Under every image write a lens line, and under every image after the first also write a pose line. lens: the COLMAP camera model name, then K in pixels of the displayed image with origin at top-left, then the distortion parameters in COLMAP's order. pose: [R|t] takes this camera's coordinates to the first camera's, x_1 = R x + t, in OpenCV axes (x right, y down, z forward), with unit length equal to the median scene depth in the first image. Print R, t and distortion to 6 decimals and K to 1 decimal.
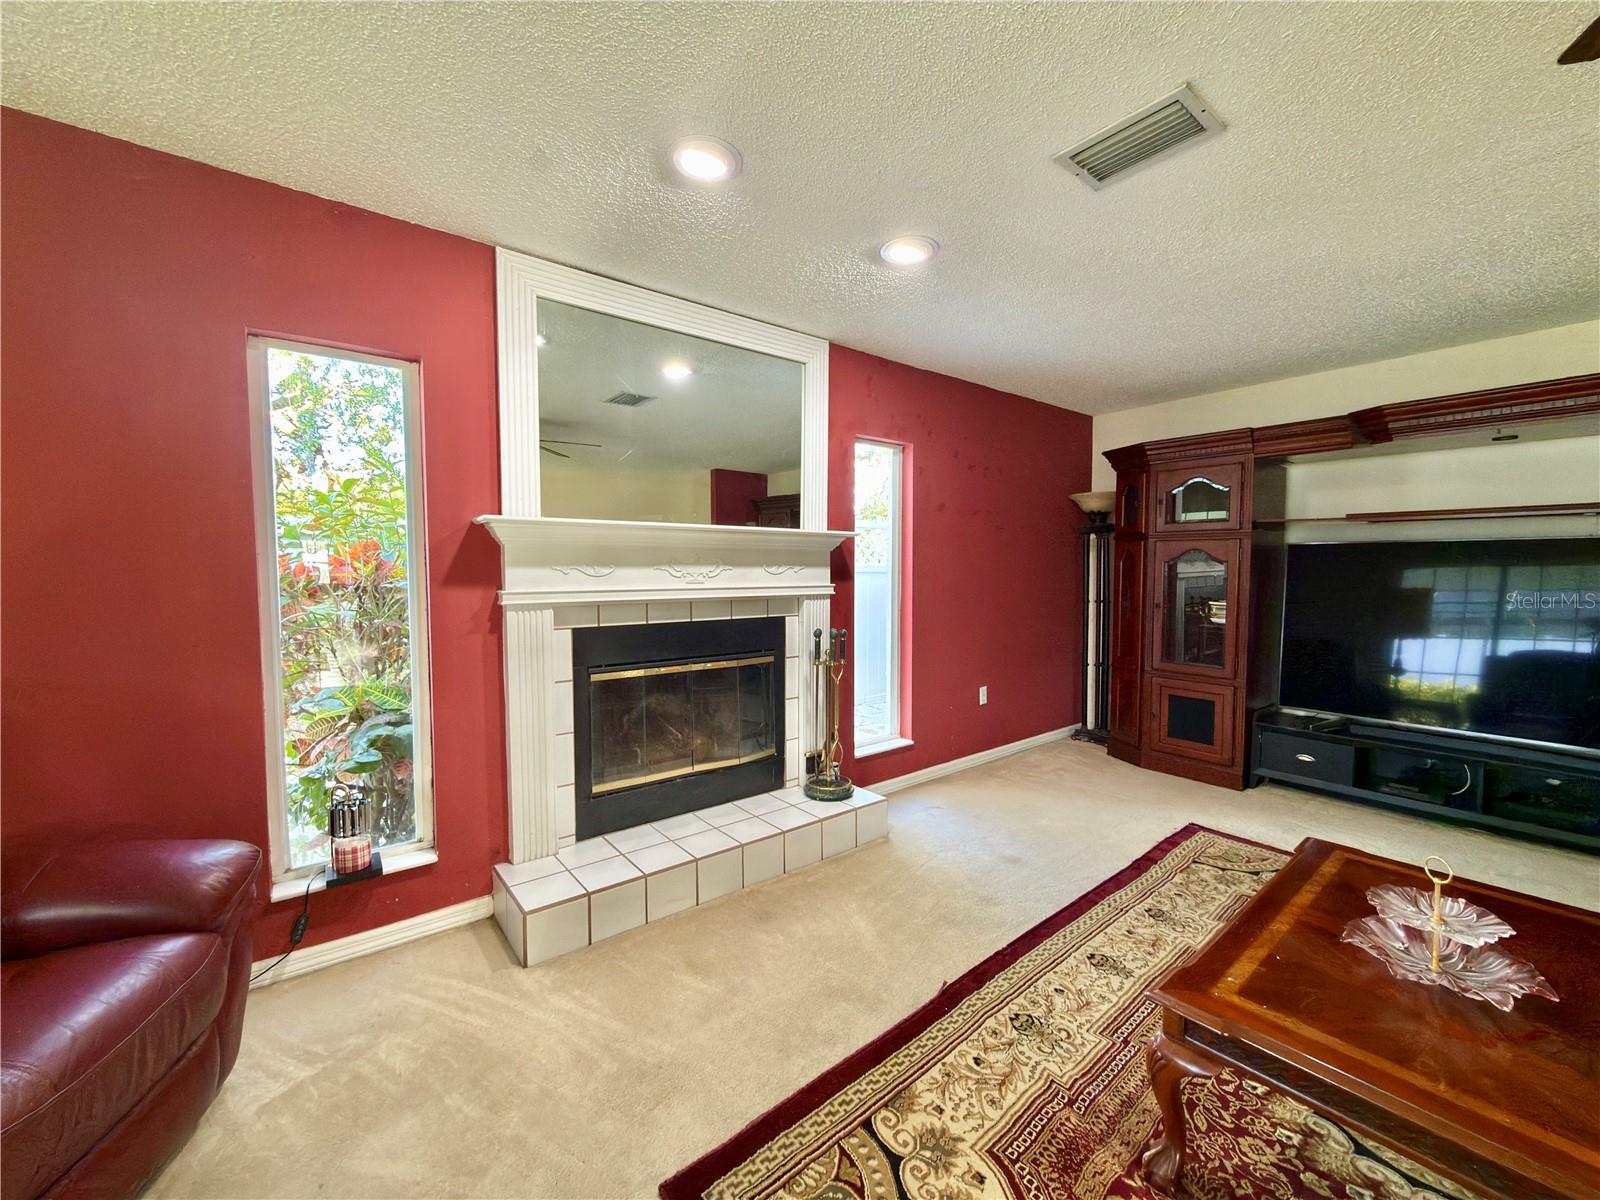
lens RADIAL K [[634.0, 0, 796.0], [0, 634.0, 599.0], [0, 0, 1]] dist [-0.008845, 0.002840]
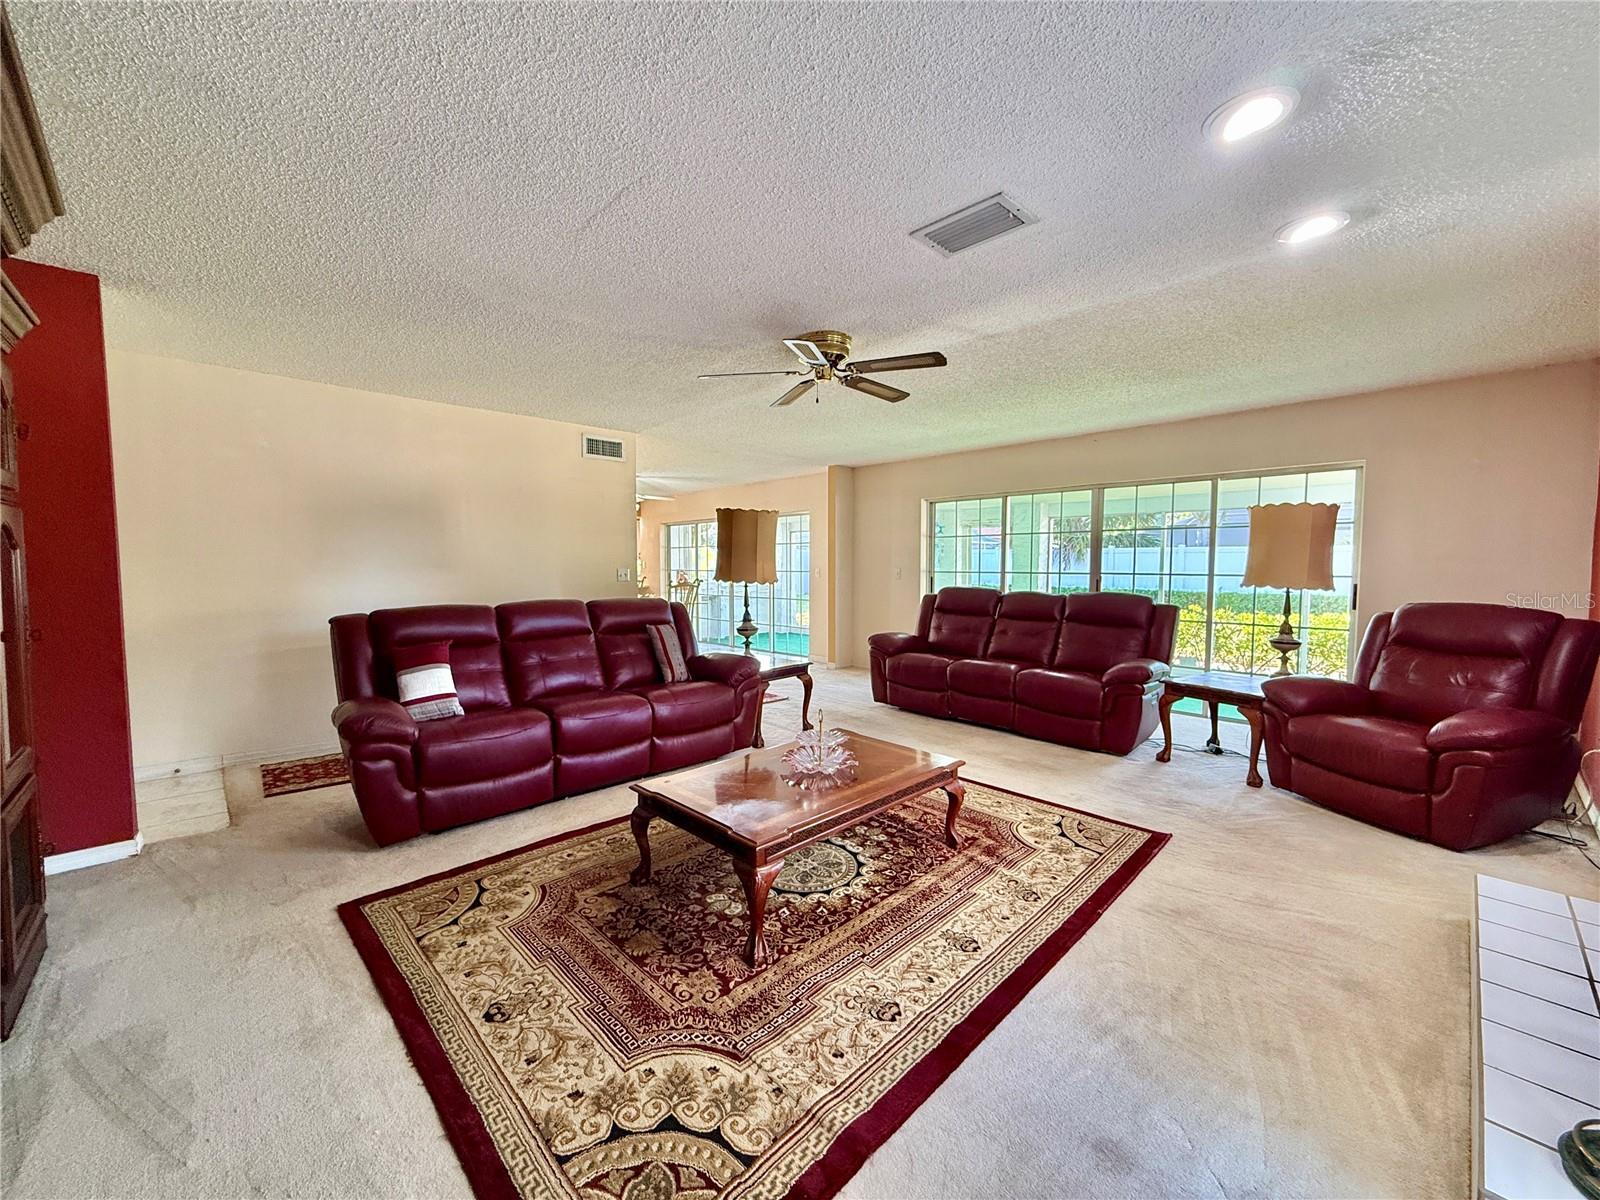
lens RADIAL K [[634.0, 0, 797.3], [0, 634.0, 600.4], [0, 0, 1]] dist [-0.008845, 0.002840]
pose [[-0.995057, 0.007443, -0.099028, 0.682722], [-0.004215, 0.993124, 0.116991, -0.081749], [0.099218, 0.116830, -0.988183, 1.533522]]
